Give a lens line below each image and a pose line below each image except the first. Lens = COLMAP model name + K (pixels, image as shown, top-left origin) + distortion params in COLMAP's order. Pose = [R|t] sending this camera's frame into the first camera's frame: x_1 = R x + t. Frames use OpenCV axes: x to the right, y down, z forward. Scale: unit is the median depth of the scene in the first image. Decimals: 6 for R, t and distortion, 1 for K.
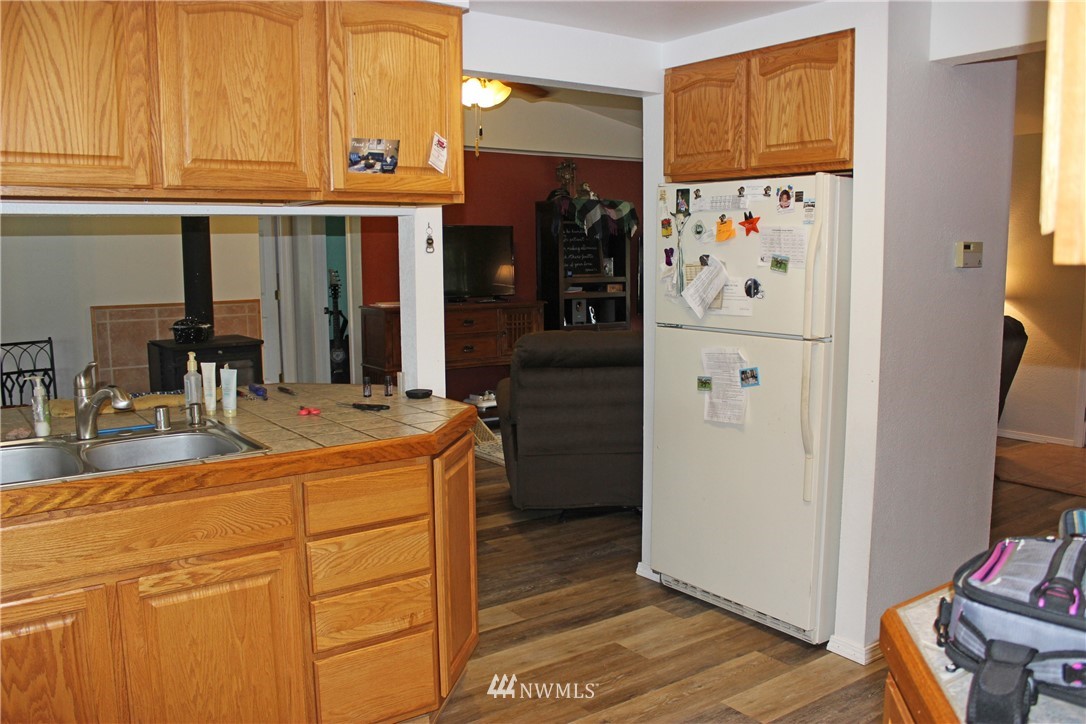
lens RADIAL K [[909.6, 0, 552.6], [0, 909.6, 371.2], [0, 0, 1]] dist [-0.160161, 0.142973]
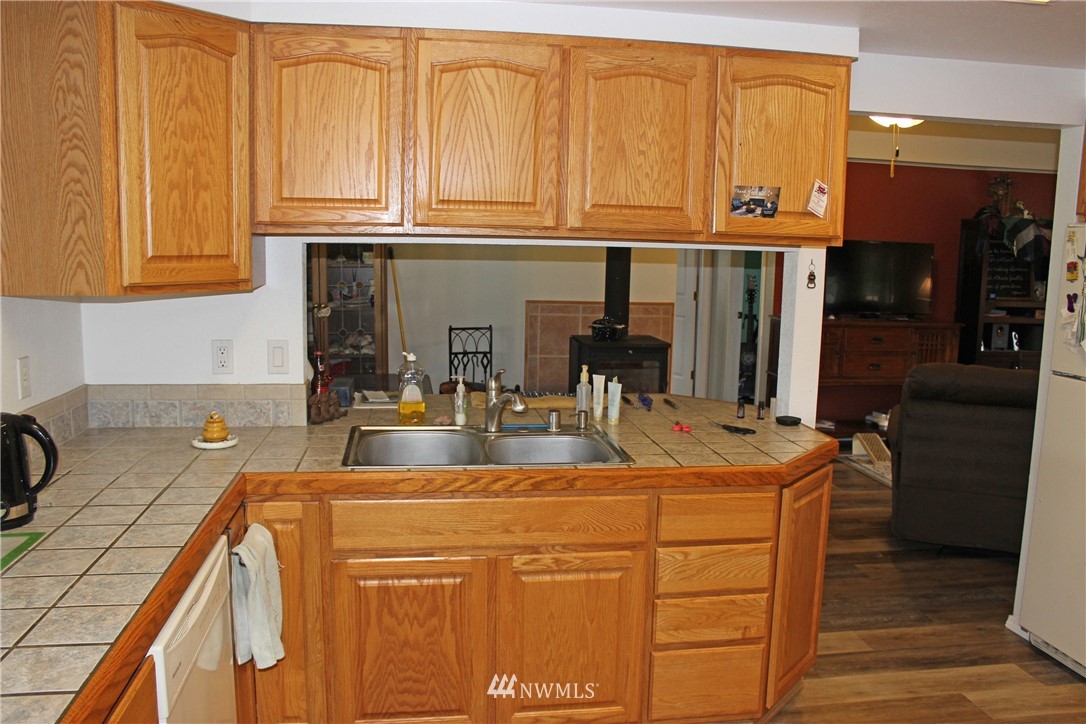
lens RADIAL K [[909.6, 0, 558.8], [0, 909.6, 380.2], [0, 0, 1]] dist [-0.160161, 0.142973]
pose [[0.892030, 0.099143, -0.440969, 0.083986], [-0.090705, 0.995065, 0.040234, -0.046786], [0.442782, 0.004108, 0.896620, -0.068672]]
